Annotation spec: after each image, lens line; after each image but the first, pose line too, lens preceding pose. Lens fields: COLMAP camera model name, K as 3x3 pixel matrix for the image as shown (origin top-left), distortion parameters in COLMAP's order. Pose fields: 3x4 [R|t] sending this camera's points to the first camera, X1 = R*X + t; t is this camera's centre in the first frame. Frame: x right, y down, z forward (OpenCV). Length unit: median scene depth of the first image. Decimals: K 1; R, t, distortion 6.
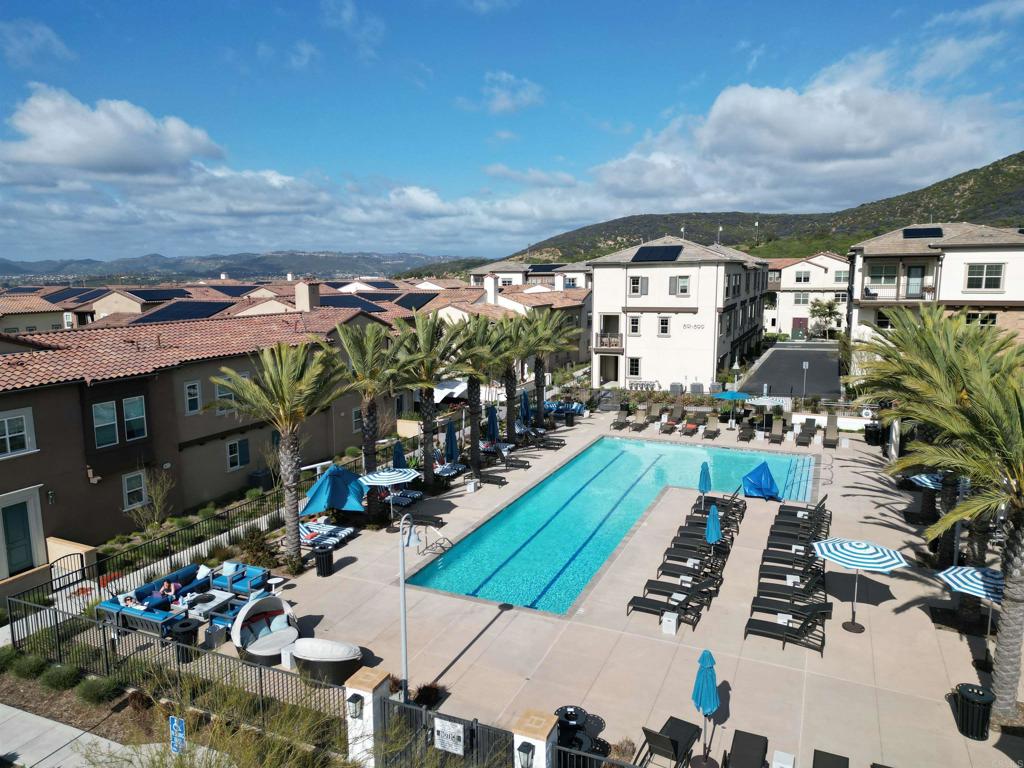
lens RADIAL K [[711.0, 0, 512.3], [0, 711.0, 380.5], [0, 0, 1]] dist [0.064592, -0.050501]
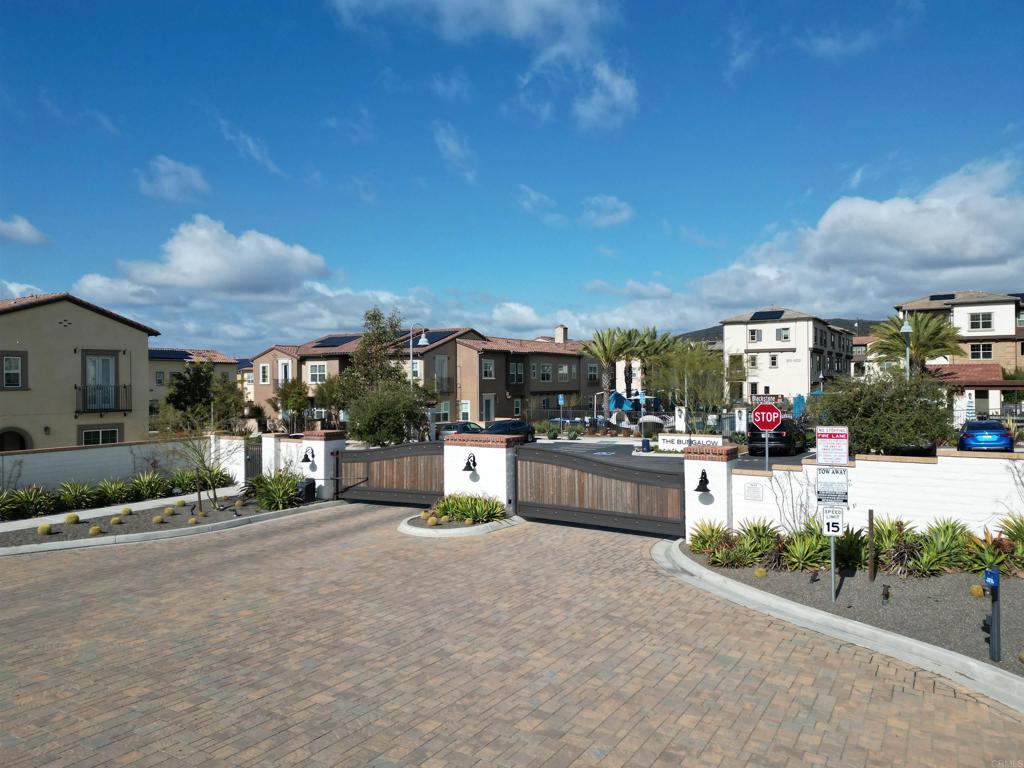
lens RADIAL K [[711.0, 0, 517.0], [0, 711.0, 384.7], [0, 0, 1]] dist [0.064592, -0.050501]
pose [[0.992133, 0.001678, -0.125175, -0.143341], [-0.019987, 0.989207, -0.145155, 0.211590], [0.123580, 0.146515, 0.981459, -0.579783]]
